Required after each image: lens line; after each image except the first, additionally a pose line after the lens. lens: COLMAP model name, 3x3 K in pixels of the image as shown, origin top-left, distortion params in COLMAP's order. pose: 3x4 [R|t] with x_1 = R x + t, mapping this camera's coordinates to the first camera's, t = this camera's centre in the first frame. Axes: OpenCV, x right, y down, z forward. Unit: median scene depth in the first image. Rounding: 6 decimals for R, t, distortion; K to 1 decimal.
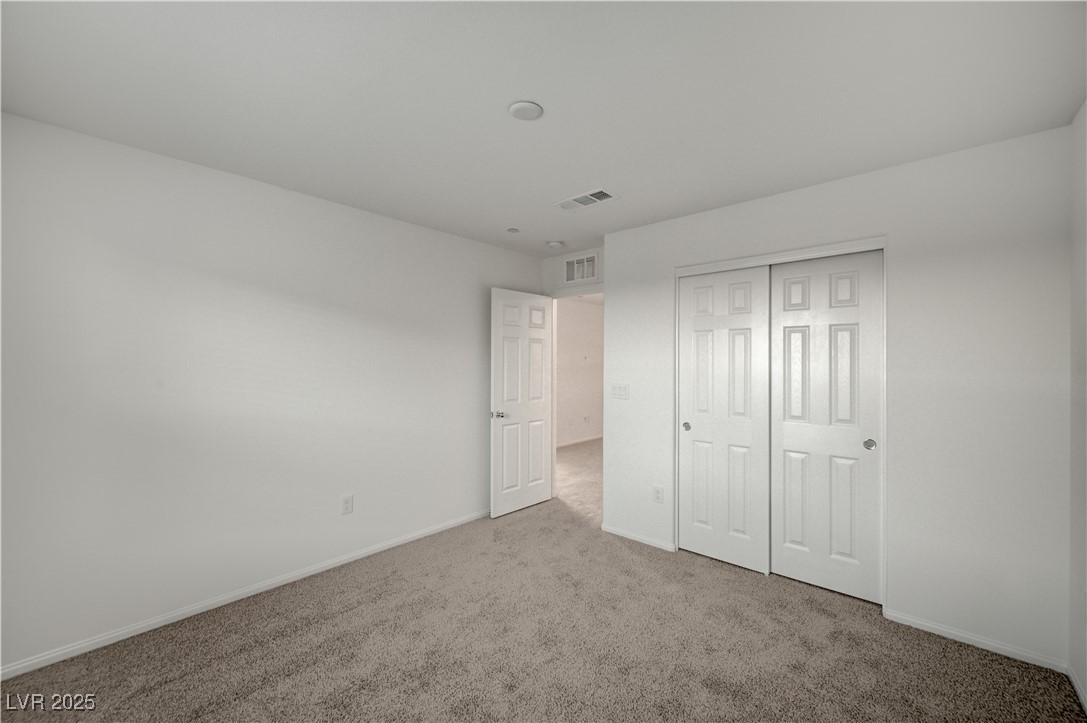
lens RADIAL K [[462.3, 0, 541.6], [0, 462.3, 358.2], [0, 0, 1]] dist [0.000398, 0.000069]
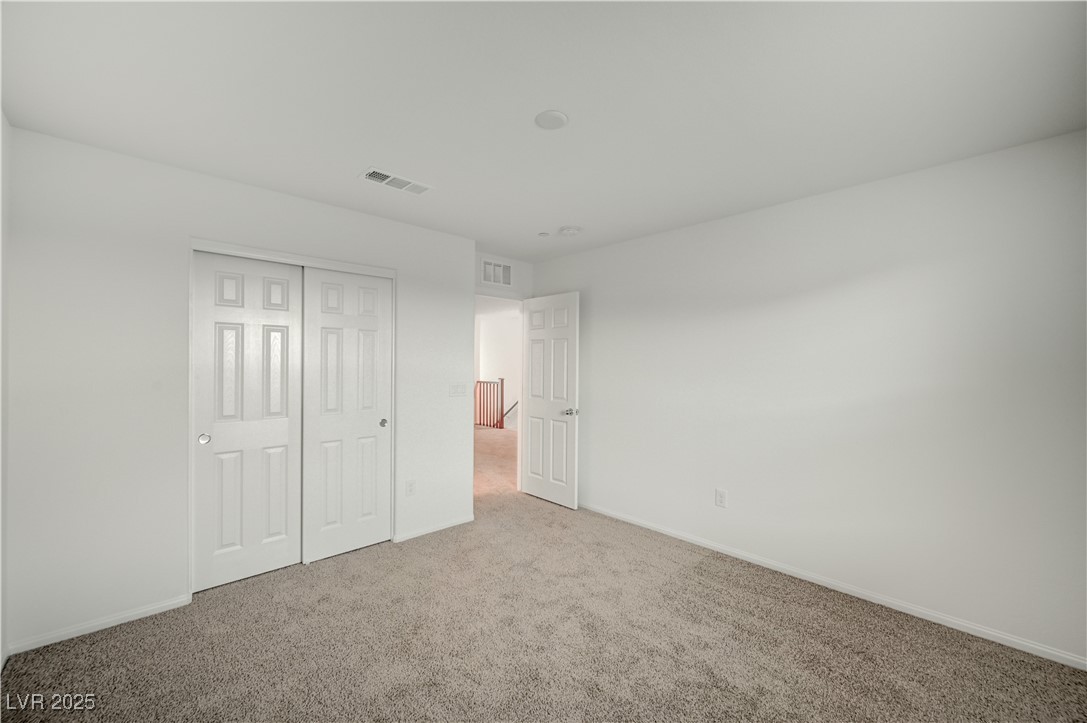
lens RADIAL K [[440.3, 0, 545.9], [0, 440.3, 364.5], [0, 0, 1]] dist [-0.000121, 0.000284]
pose [[0.090912, -0.005253, 0.995845, -0.375341], [-0.011289, 0.999916, 0.006305, 0.005841], [-0.995795, -0.011815, 0.090845, 0.309641]]
